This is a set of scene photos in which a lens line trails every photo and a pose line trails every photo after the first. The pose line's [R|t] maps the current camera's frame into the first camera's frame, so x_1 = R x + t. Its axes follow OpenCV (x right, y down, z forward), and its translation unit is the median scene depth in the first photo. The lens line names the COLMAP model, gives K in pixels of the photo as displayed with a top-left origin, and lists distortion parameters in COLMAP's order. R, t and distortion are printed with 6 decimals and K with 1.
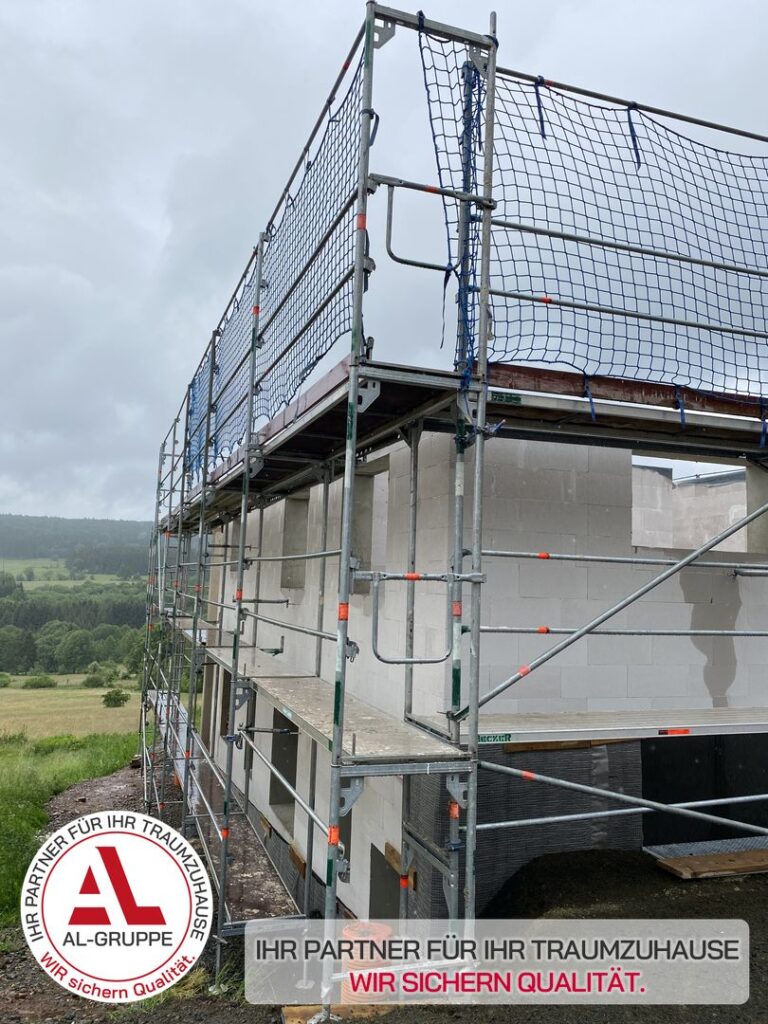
lens RADIAL K [[777.9, 0, 362.4], [0, 777.9, 511.0], [0, 0, 1]] dist [0.034008, -0.031703]
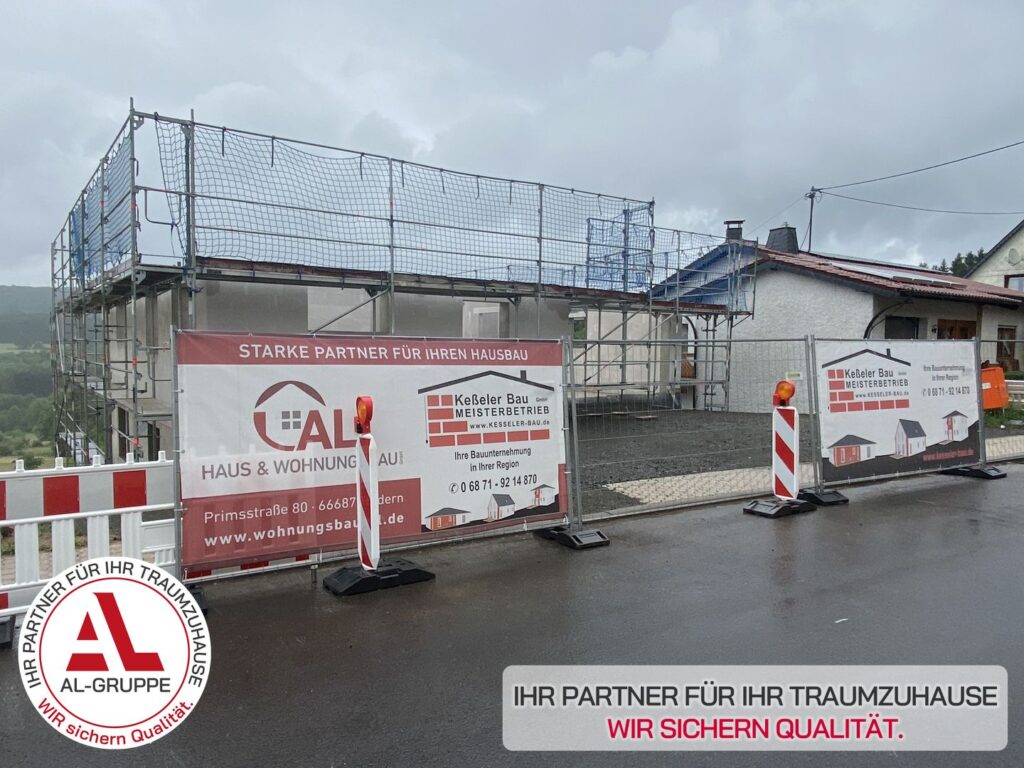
lens RADIAL K [[713.3, 0, 513.4], [0, 713.3, 415.6], [0, 0, 1]] dist [-0.003245, -0.005899]
pose [[0.953412, -0.041149, 0.298851, 0.297192], [-0.015406, 0.982719, 0.184460, -0.099179], [-0.301277, -0.180470, 0.936303, -1.062855]]
